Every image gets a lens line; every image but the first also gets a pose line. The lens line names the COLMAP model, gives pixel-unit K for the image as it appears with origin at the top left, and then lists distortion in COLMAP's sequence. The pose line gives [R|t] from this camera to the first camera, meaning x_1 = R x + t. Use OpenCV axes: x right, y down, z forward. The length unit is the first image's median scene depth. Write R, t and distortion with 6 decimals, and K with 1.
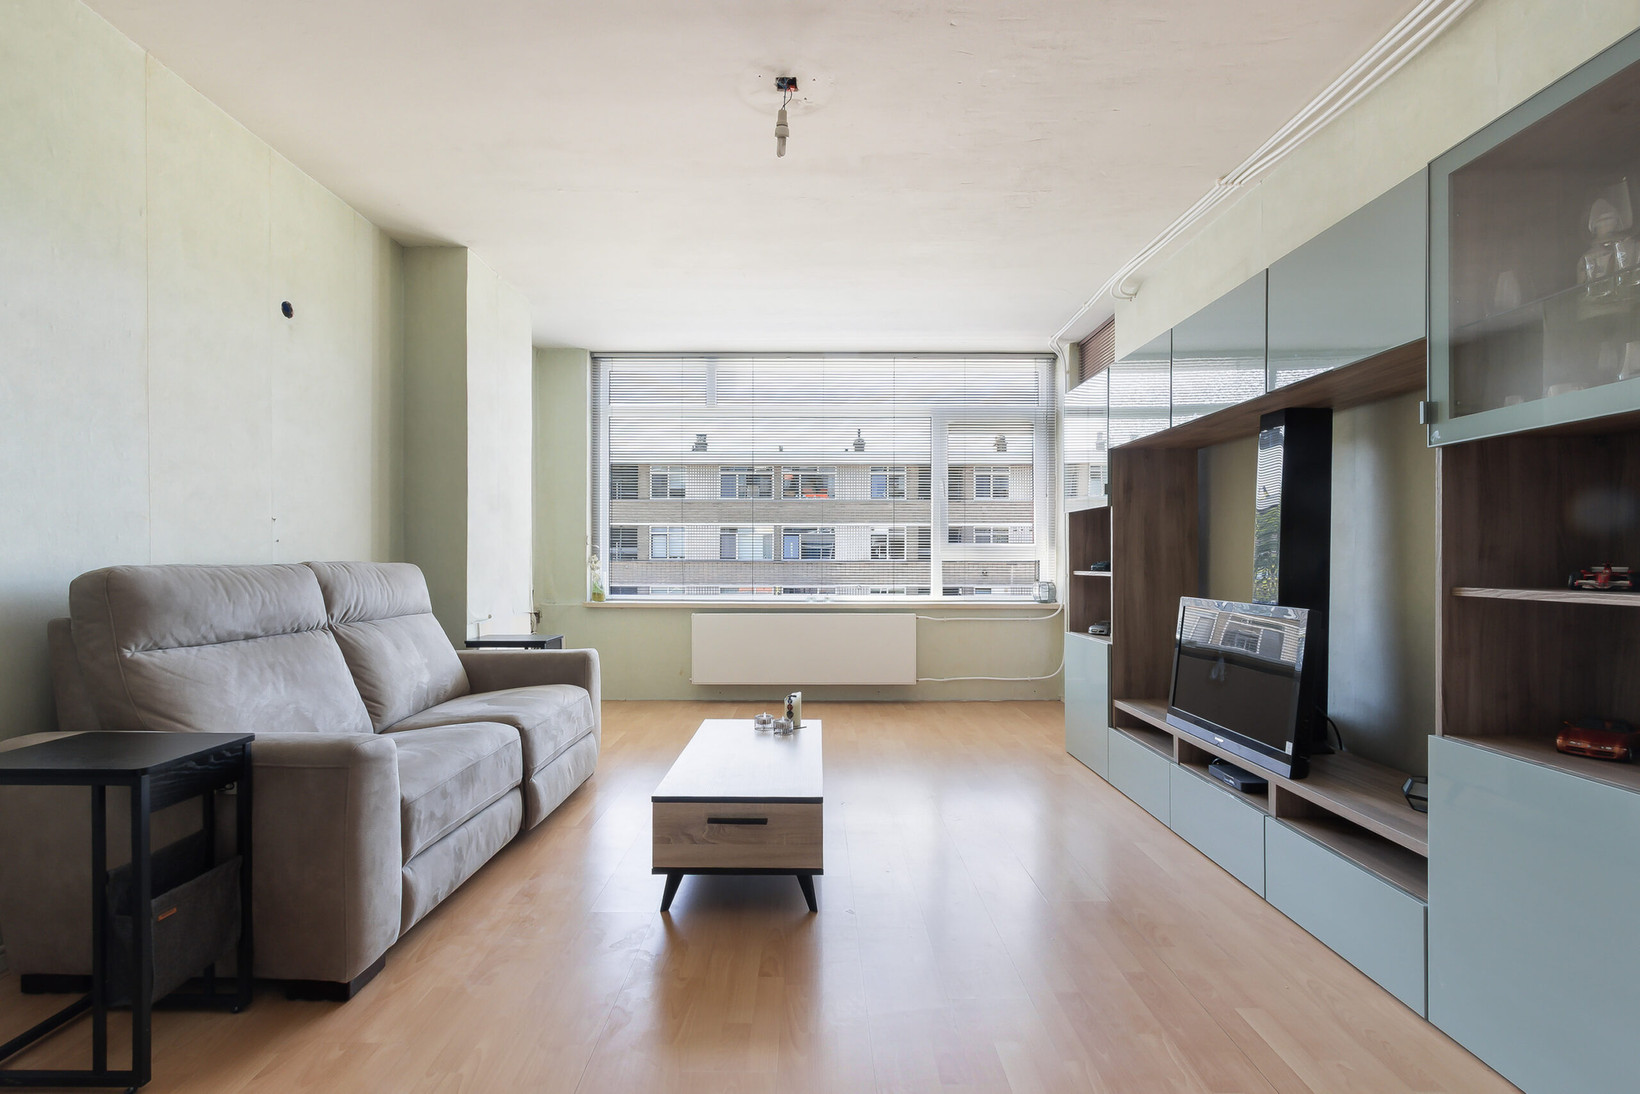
lens RADIAL K [[754.1, 0, 817.1], [0, 754.1, 562.4], [0, 0, 1]] dist [0.006621, -0.002523]
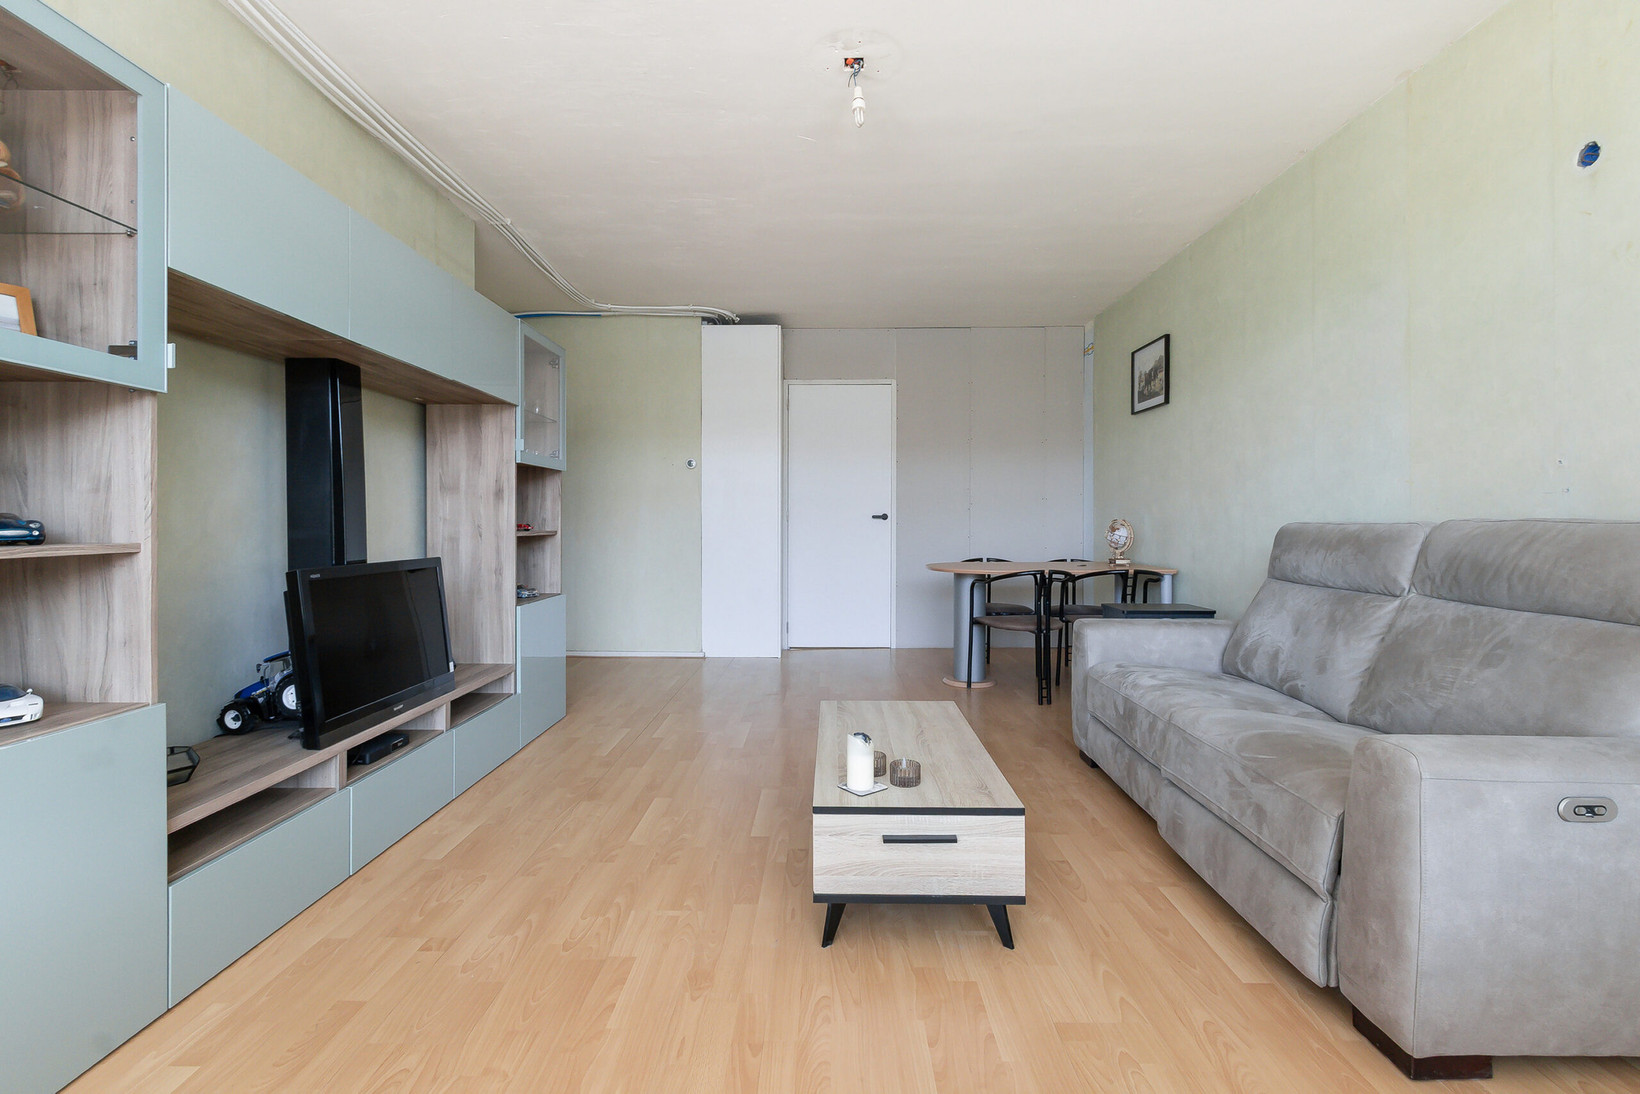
lens RADIAL K [[754.1, 0, 812.8], [0, 754.1, 533.0], [0, 0, 1]] dist [0.006621, -0.002523]
pose [[-0.999449, -0.000803, 0.033188, -0.015146], [-0.000236, 0.999854, 0.017092, 0.000269], [-0.033197, 0.017074, -0.999303, 1.610295]]
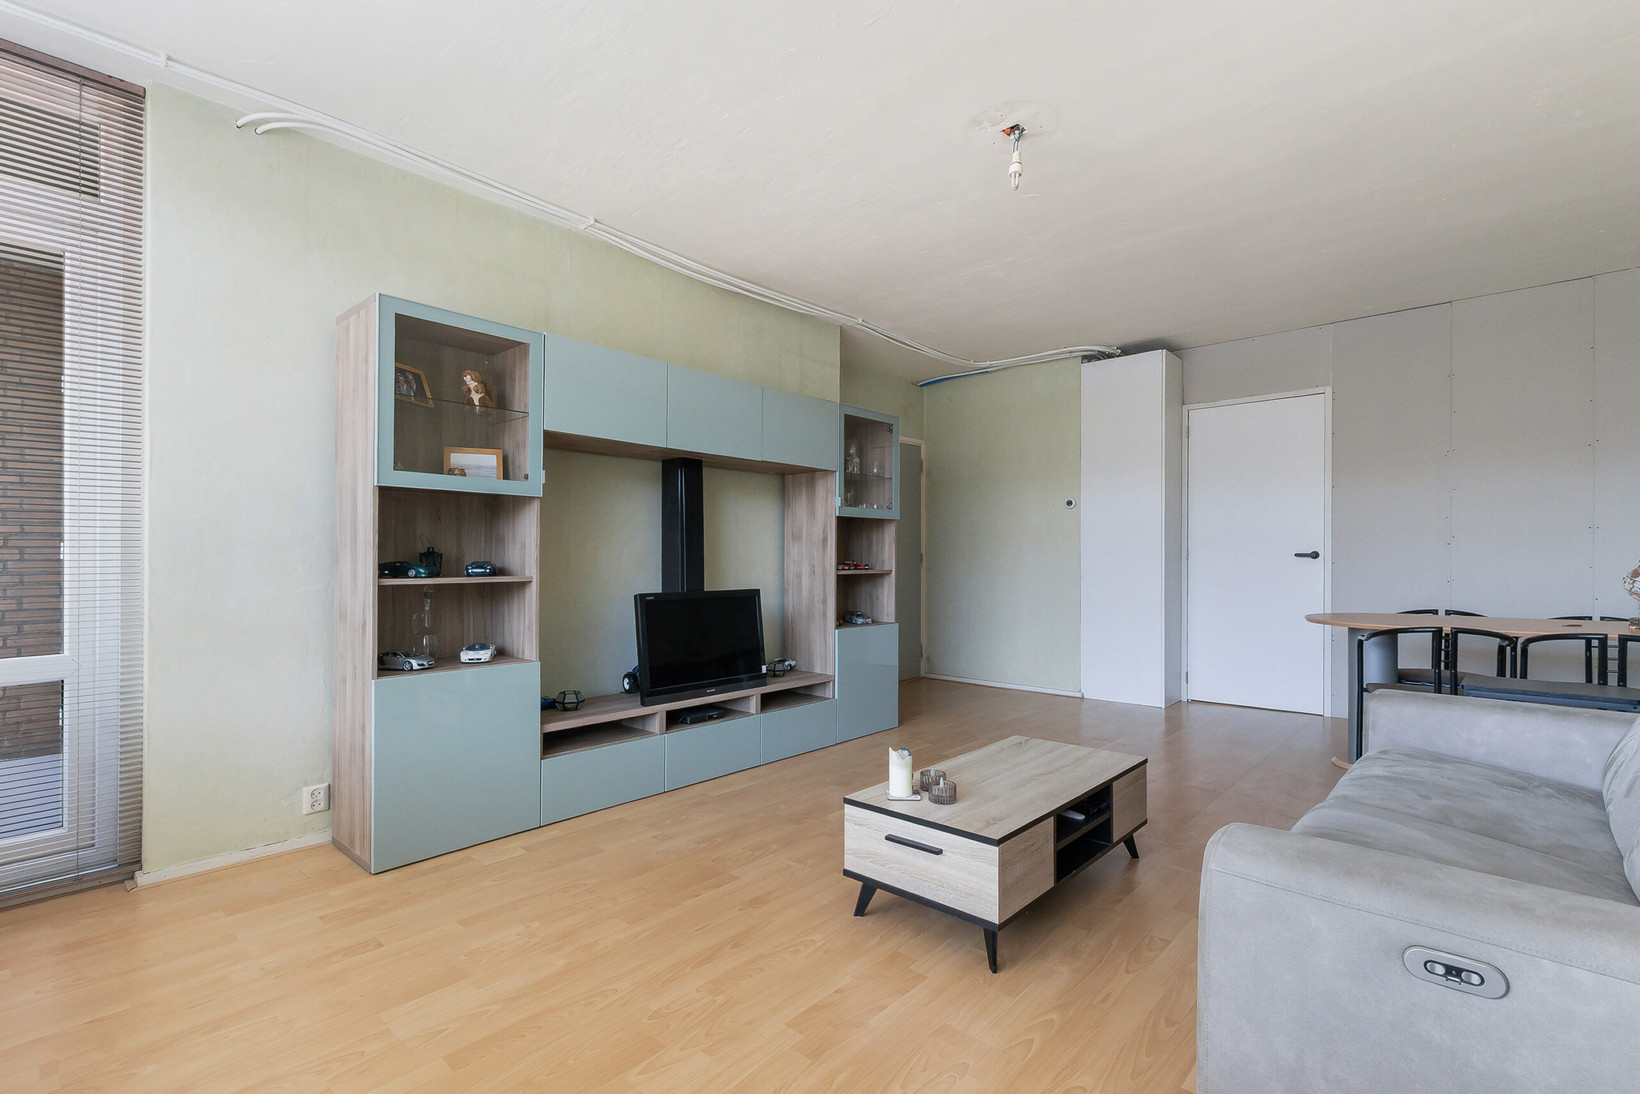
lens RADIAL K [[754.1, 0, 792.5], [0, 754.1, 559.8], [0, 0, 1]] dist [0.006621, -0.002523]
pose [[-0.718446, 0.000584, 0.695583, -0.451212], [0.003555, 0.999990, 0.002833, -0.006812], [-0.695574, 0.004509, -0.718440, 1.581991]]
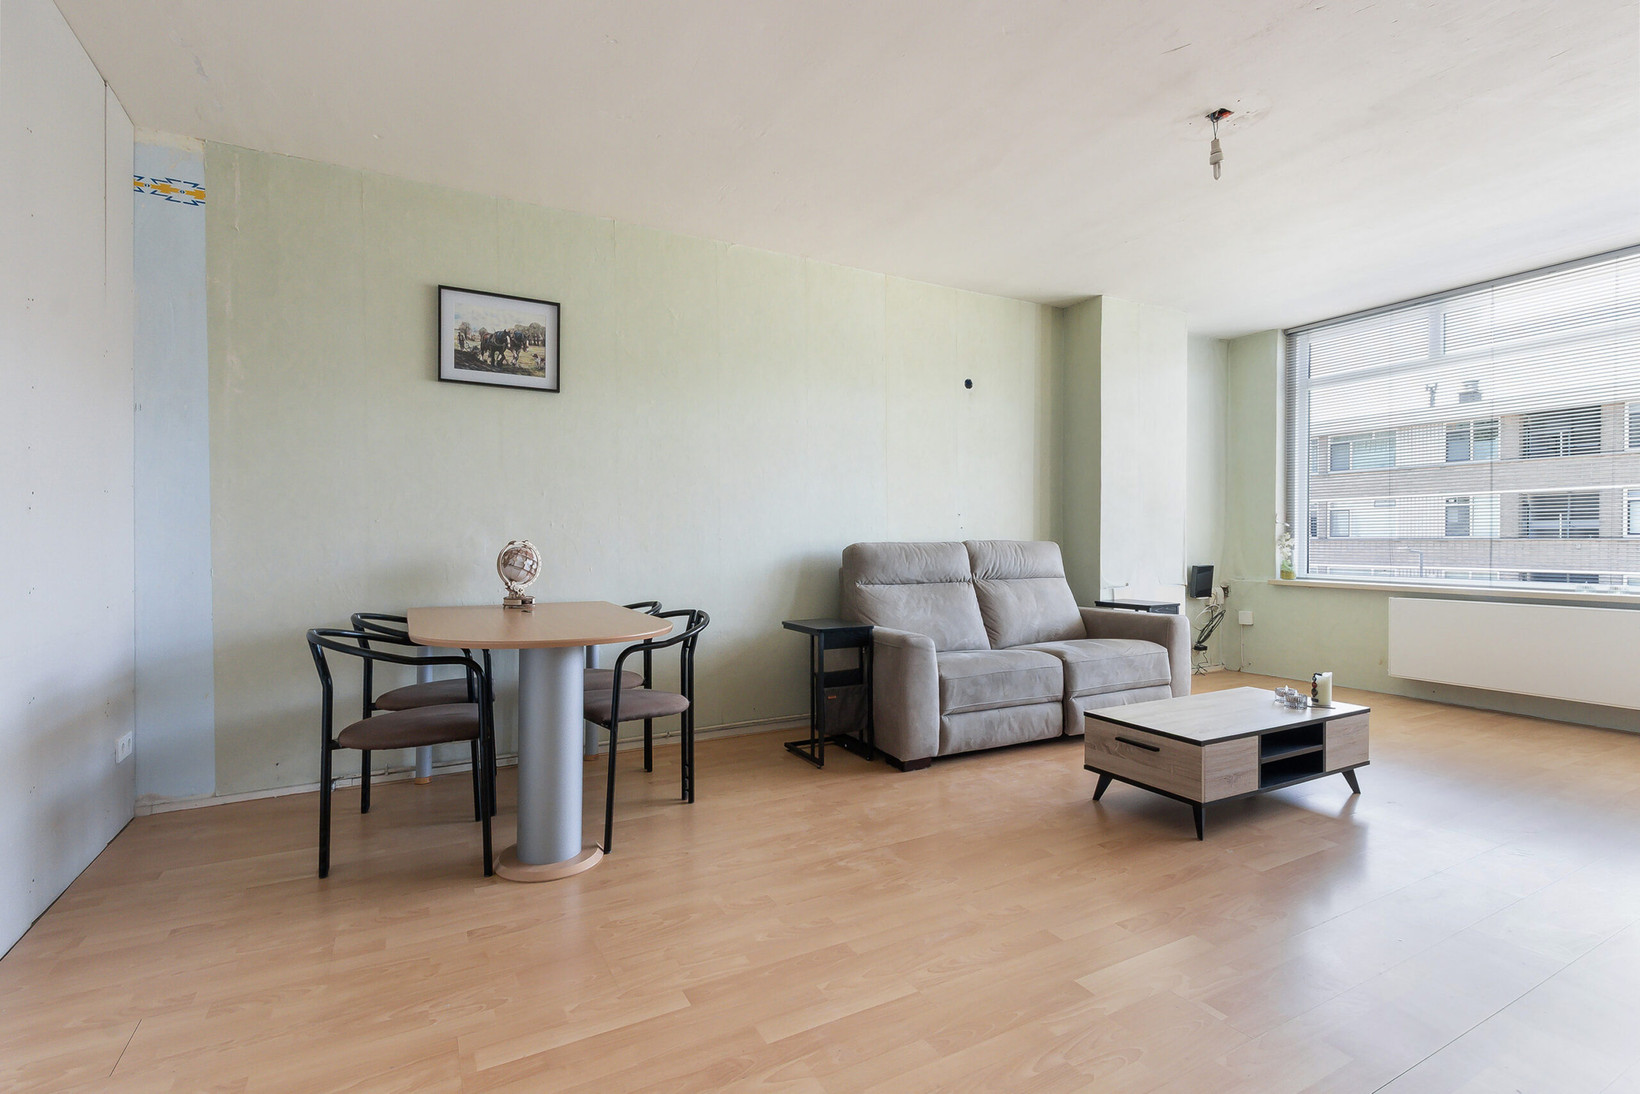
lens RADIAL K [[754.1, 0, 808.4], [0, 754.1, 546.4], [0, 0, 1]] dist [0.006621, -0.002523]
pose [[0.473532, 0.003828, -0.880768, 0.518139], [0.001884, 0.999984, 0.005359, 0.002527], [0.880775, -0.004197, 0.473517, -0.057456]]
